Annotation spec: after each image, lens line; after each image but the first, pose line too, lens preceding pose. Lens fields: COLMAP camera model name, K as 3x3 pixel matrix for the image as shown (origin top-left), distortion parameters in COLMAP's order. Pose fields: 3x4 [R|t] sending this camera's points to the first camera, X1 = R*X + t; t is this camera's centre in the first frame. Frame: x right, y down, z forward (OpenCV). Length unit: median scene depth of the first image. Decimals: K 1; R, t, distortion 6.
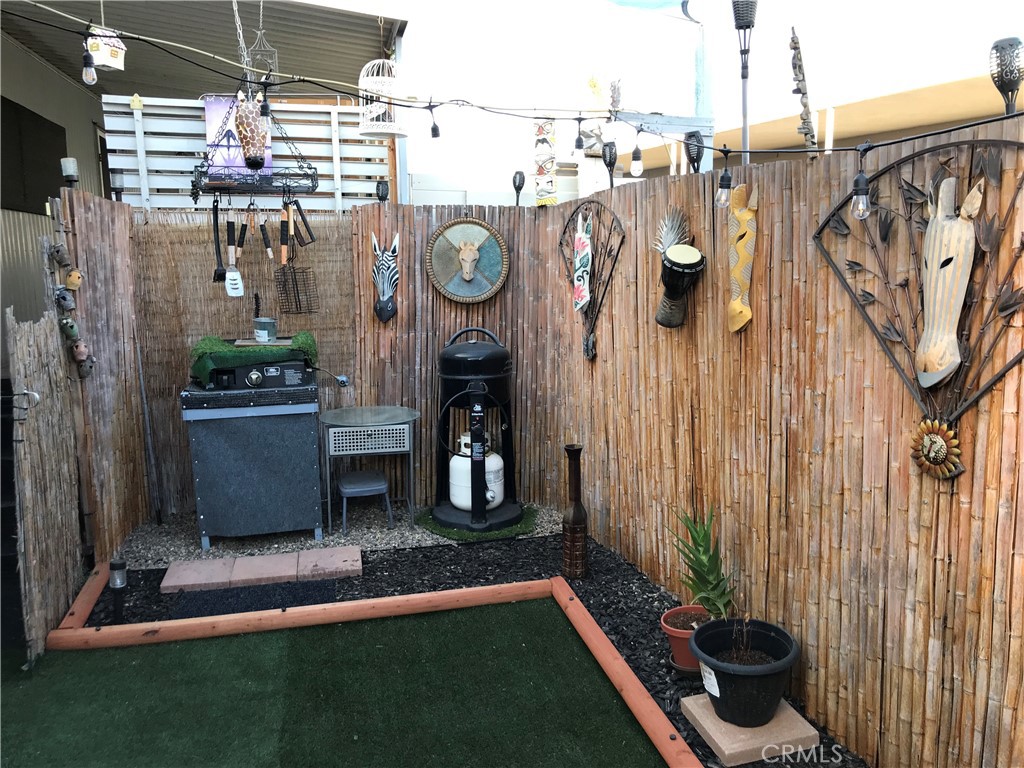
lens RADIAL K [[833.5, 0, 511.9], [0, 833.5, 380.3], [0, 0, 1]] dist [0.022790, -0.044545]
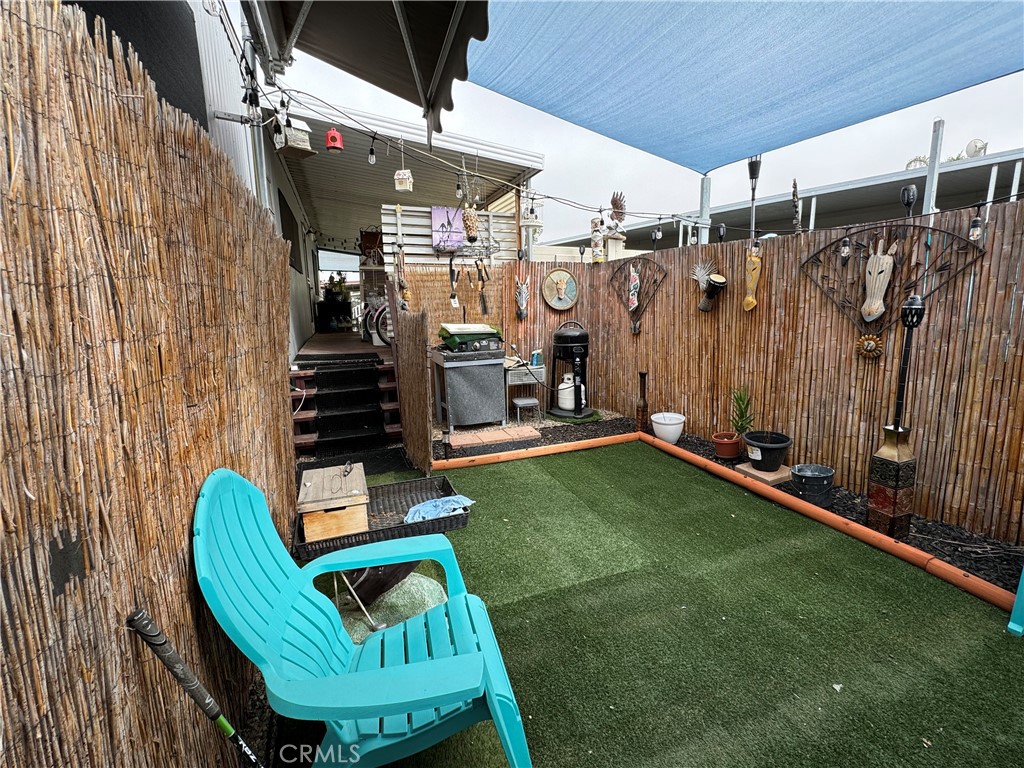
lens RADIAL K [[466.0, 0, 509.8], [0, 466.0, 388.5], [0, 0, 1]] dist [-0.011084, 0.000747]
pose [[0.991748, -0.032147, 0.124105, -0.468934], [0.028052, 0.999008, 0.034598, 0.079465], [-0.125094, -0.030831, 0.991666, -0.171796]]
